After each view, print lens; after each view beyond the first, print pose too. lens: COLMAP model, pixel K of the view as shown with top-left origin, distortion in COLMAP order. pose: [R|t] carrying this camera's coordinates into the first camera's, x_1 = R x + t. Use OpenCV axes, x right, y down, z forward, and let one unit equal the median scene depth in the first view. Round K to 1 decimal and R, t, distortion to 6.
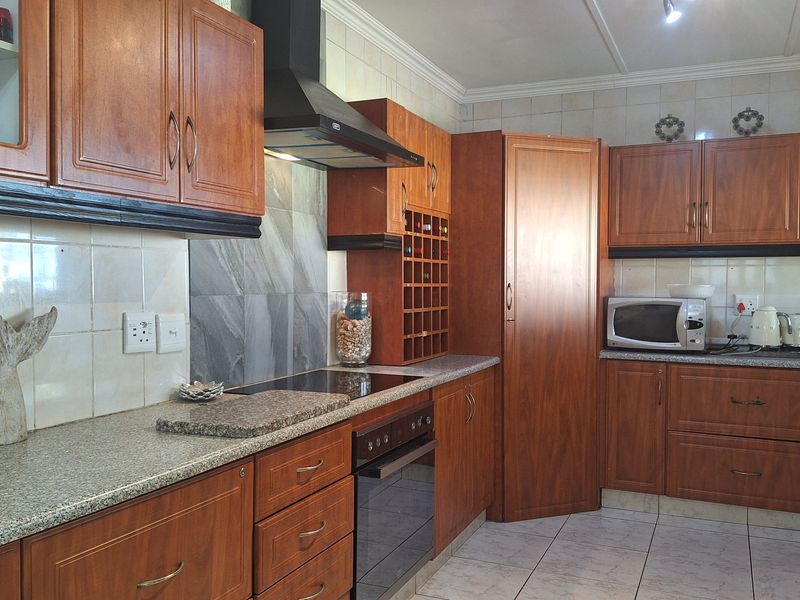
lens RADIAL K [[749.3, 0, 403.3], [0, 749.3, 300.5], [0, 0, 1]] dist [0.103470, 0.000000]
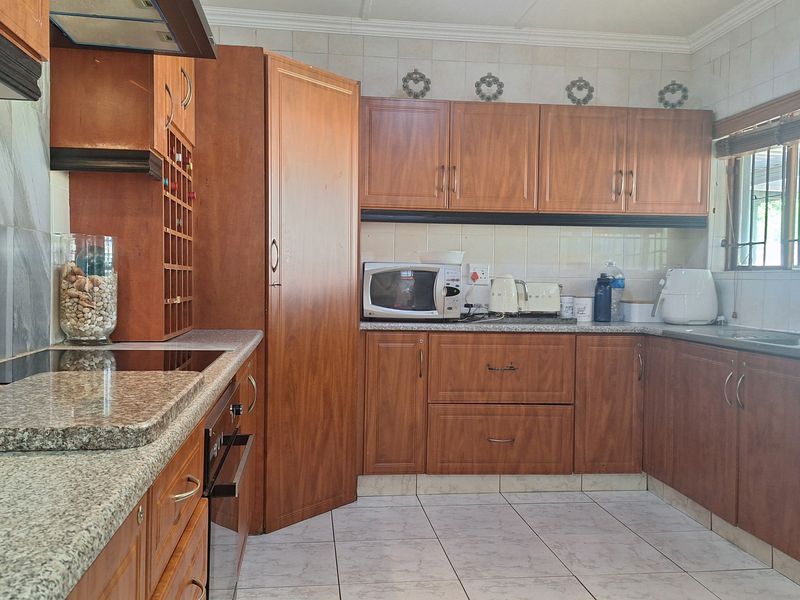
lens RADIAL K [[749.3, 0, 398.2], [0, 749.3, 299.3], [0, 0, 1]] dist [0.103470, 0.000000]
pose [[0.863213, -0.001860, 0.504836, -0.152229], [0.000156, 0.999994, 0.003417, 0.038648], [-0.504839, -0.002871, 0.863209, 0.223843]]
